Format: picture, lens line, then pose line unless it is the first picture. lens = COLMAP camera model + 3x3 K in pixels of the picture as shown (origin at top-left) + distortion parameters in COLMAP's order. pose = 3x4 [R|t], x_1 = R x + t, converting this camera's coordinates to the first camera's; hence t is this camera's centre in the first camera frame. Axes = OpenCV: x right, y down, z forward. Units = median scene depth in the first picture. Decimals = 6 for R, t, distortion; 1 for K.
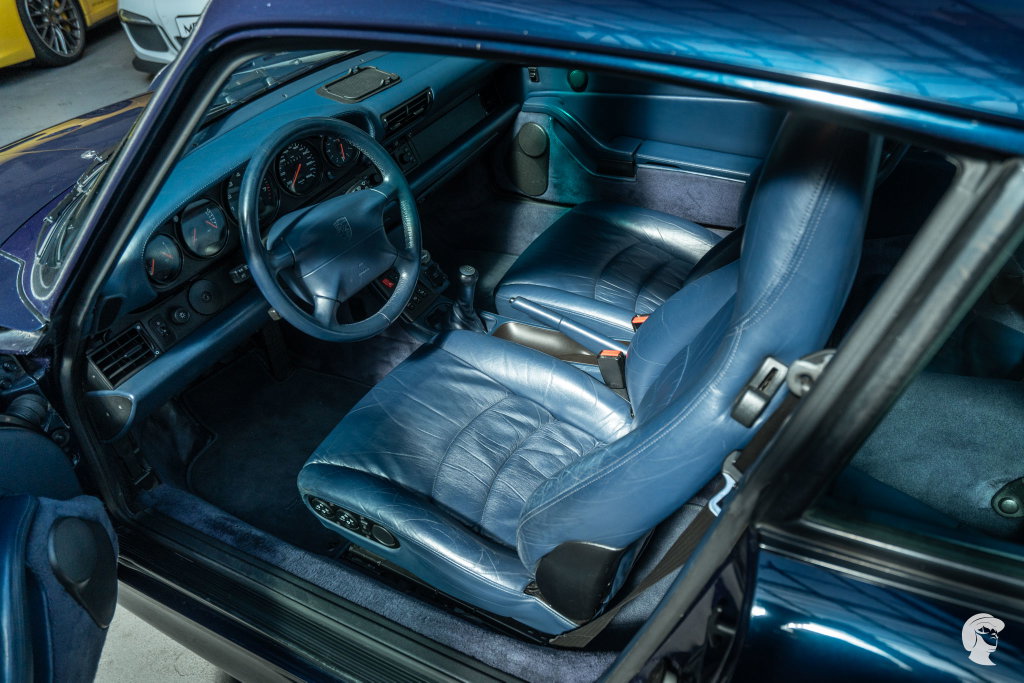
lens RADIAL K [[729.5, 0, 510.0], [0, 729.5, 343.8], [0, 0, 1]] dist [0.014803, 0.003372]
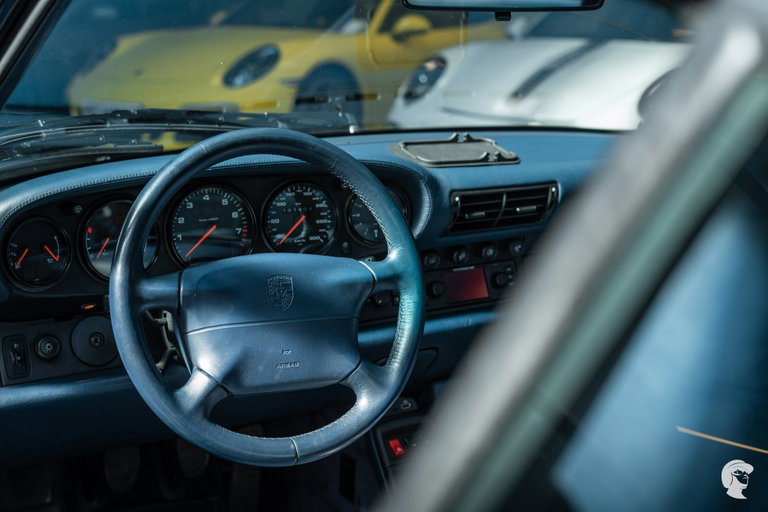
lens RADIAL K [[1133.9, 0, 383.1], [0, 1133.9, 254.1], [0, 0, 1]] dist [-0.055156, 0.000000]
pose [[0.853829, 0.227040, -0.468433, 0.205870], [-0.386231, 0.879618, -0.277664, 0.038918], [0.349001, 0.418001, 0.838733, 0.104226]]
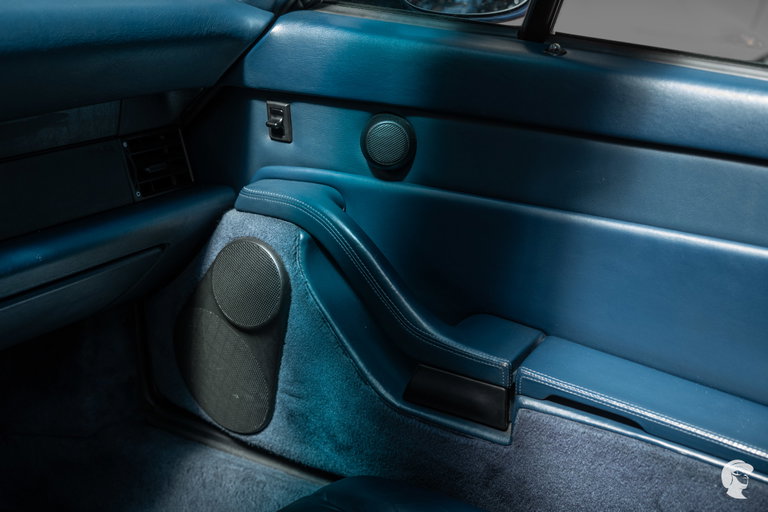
lens RADIAL K [[1133.9, 0, 381.6], [0, 1133.9, 256.1], [0, 0, 1]] dist [-0.055156, 0.000000]
pose [[0.983331, 0.178863, 0.032674, 0.079546], [-0.156077, 0.922536, -0.352941, -0.105674], [-0.093271, 0.341959, 0.935075, 0.475655]]
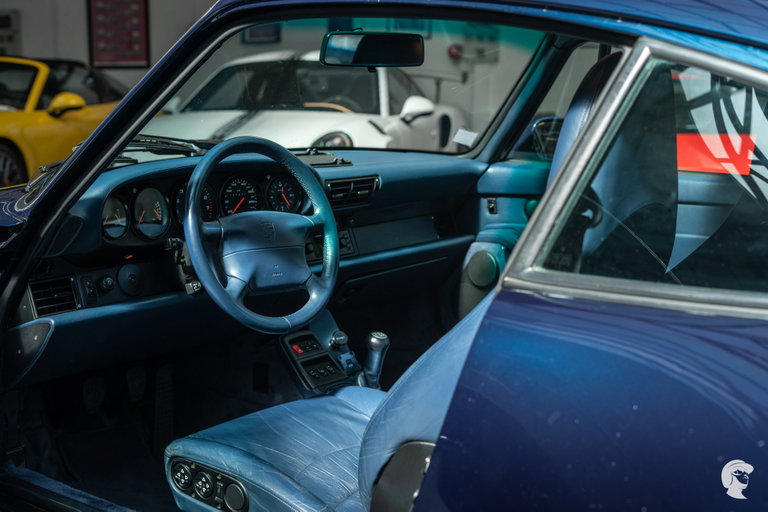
lens RADIAL K [[1133.9, 0, 384.9], [0, 1133.9, 256.1], [0, 0, 1]] dist [-0.055156, 0.000000]
pose [[0.978479, 0.133495, -0.157344, 0.141017], [-0.190371, 0.878201, -0.438774, 0.382479], [0.079606, 0.459285, 0.884715, -0.313977]]
